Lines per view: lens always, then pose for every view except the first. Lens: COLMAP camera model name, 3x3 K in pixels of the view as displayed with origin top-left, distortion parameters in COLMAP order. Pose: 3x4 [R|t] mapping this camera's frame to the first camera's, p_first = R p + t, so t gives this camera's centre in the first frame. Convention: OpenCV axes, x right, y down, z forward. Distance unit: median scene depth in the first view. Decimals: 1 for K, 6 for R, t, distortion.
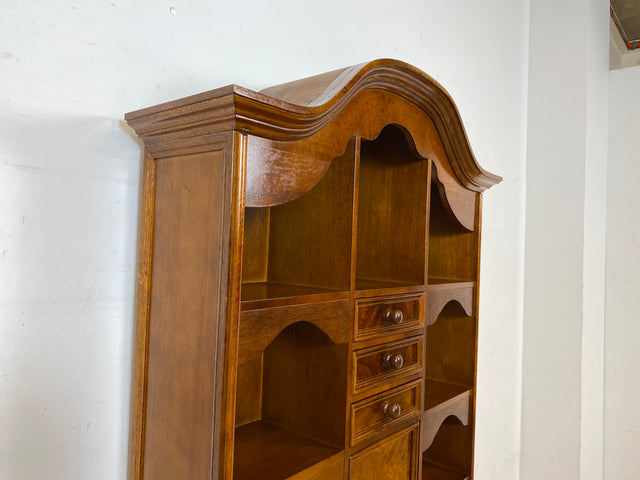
lens RADIAL K [[489.6, 0, 321.1], [0, 489.6, 237.5], [0, 0, 1]] dist [0.029928, -0.043807]
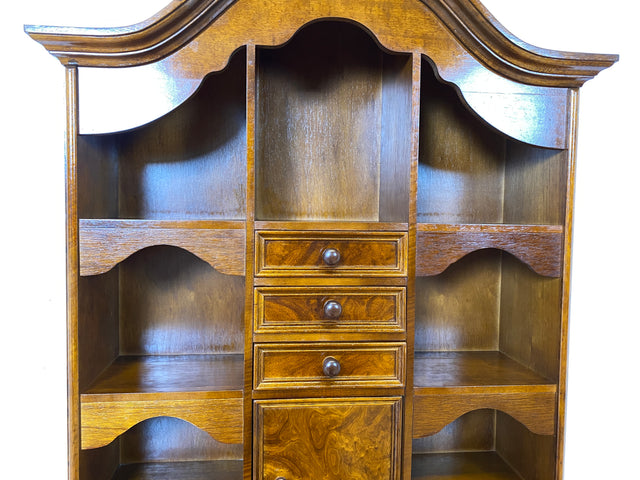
lens RADIAL K [[489.6, 0, 323.5], [0, 489.6, 238.9], [0, 0, 1]] dist [0.029928, -0.043807]
pose [[0.723438, 0.012564, -0.690275, 0.721236], [0.018422, 0.999127, 0.037492, 0.103034], [0.690144, -0.039840, 0.722575, 0.403296]]
